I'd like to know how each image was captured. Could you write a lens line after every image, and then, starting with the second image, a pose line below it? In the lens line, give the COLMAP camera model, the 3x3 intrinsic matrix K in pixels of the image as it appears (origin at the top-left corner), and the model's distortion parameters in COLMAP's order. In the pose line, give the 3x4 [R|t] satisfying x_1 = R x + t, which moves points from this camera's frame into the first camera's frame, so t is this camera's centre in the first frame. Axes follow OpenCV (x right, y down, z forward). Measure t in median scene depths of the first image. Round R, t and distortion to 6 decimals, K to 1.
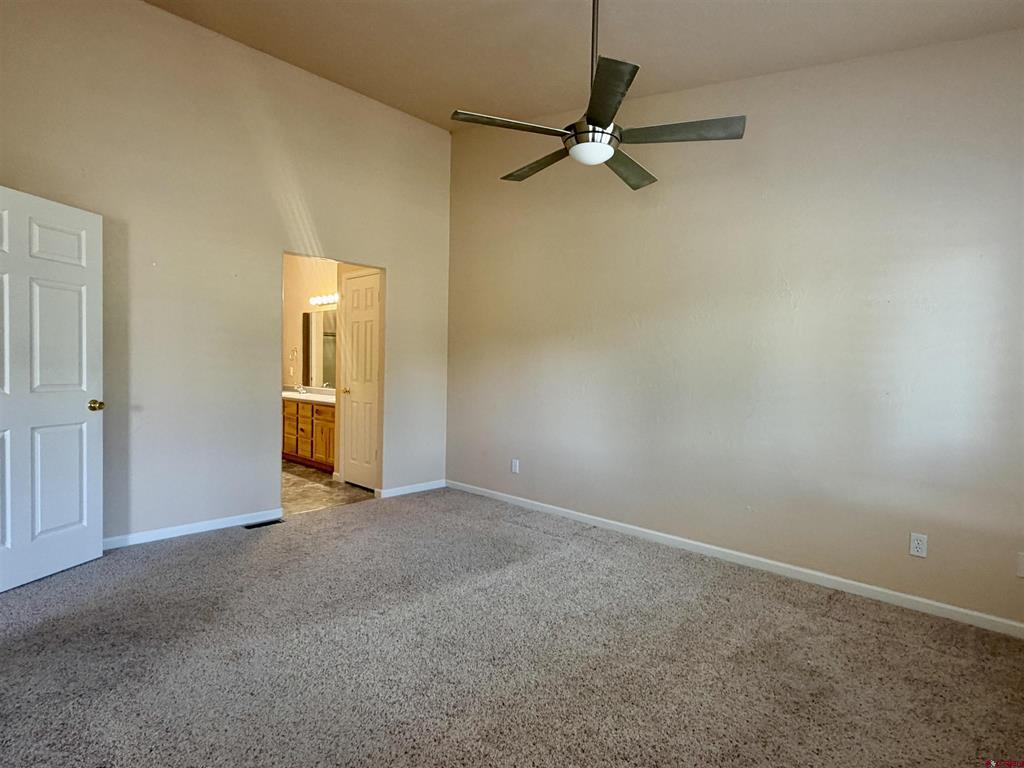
lens RADIAL K [[550.0, 0, 509.2], [0, 550.0, 387.4], [0, 0, 1]] dist [-0.001588, -0.000450]
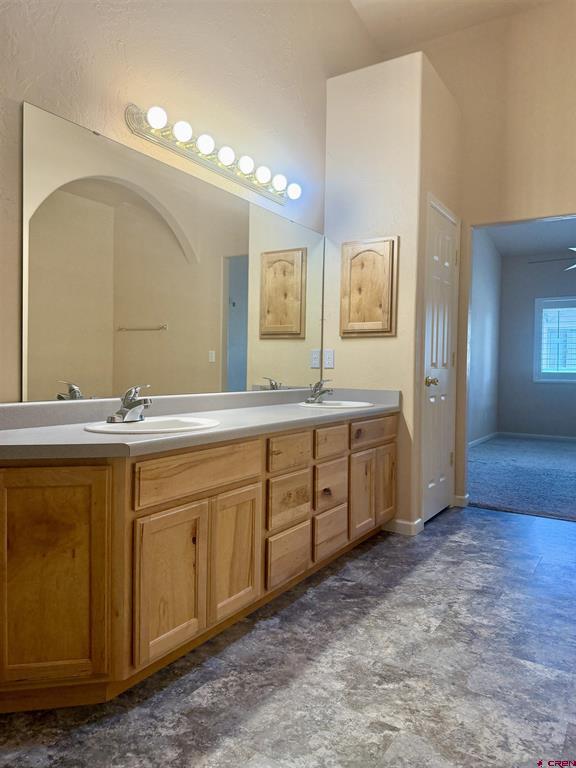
lens RADIAL K [[525.8, 0, 310.9], [0, 525.8, 368.6], [0, 0, 1]] dist [0.034768, -0.031361]
pose [[-0.230286, -0.029300, 0.972682, -0.746487], [0.008181, 0.999453, 0.032043, -0.026335], [-0.973089, 0.015336, -0.229920, 1.096232]]
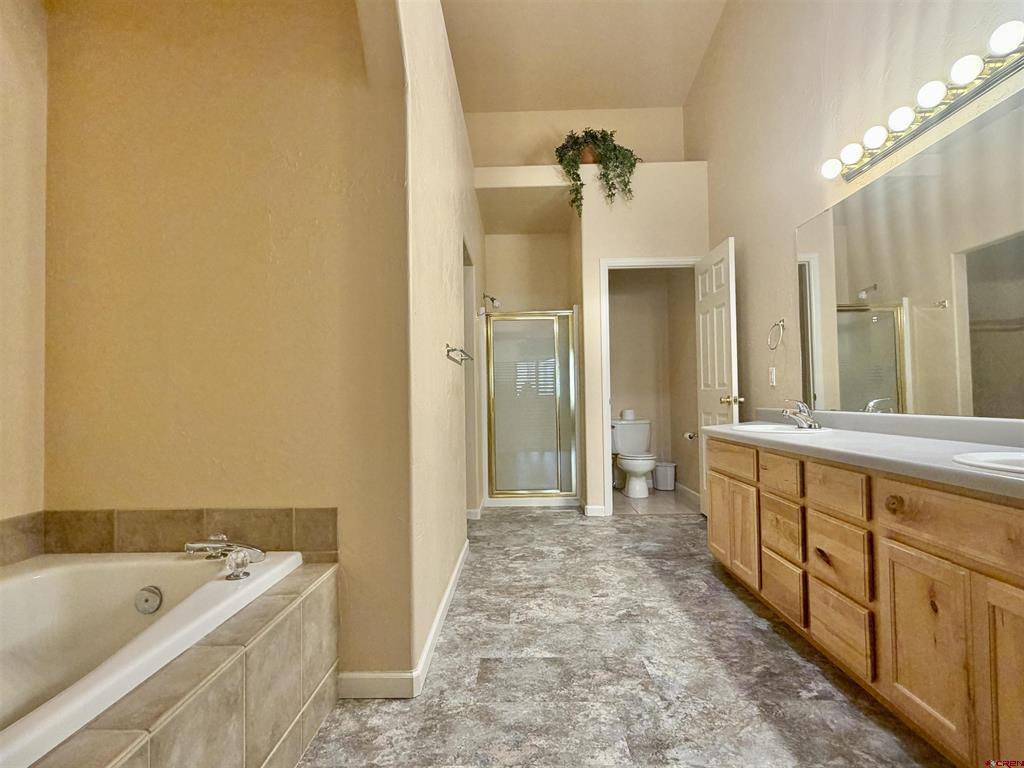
lens RADIAL K [[550.0, 0, 505.9], [0, 550.0, 383.1], [0, 0, 1]] dist [-0.001588, -0.000450]
pose [[0.682134, -0.052358, -0.729350, -0.275081], [0.006751, 0.997842, -0.065319, 0.004267], [0.731196, 0.039633, 0.681015, 0.676821]]
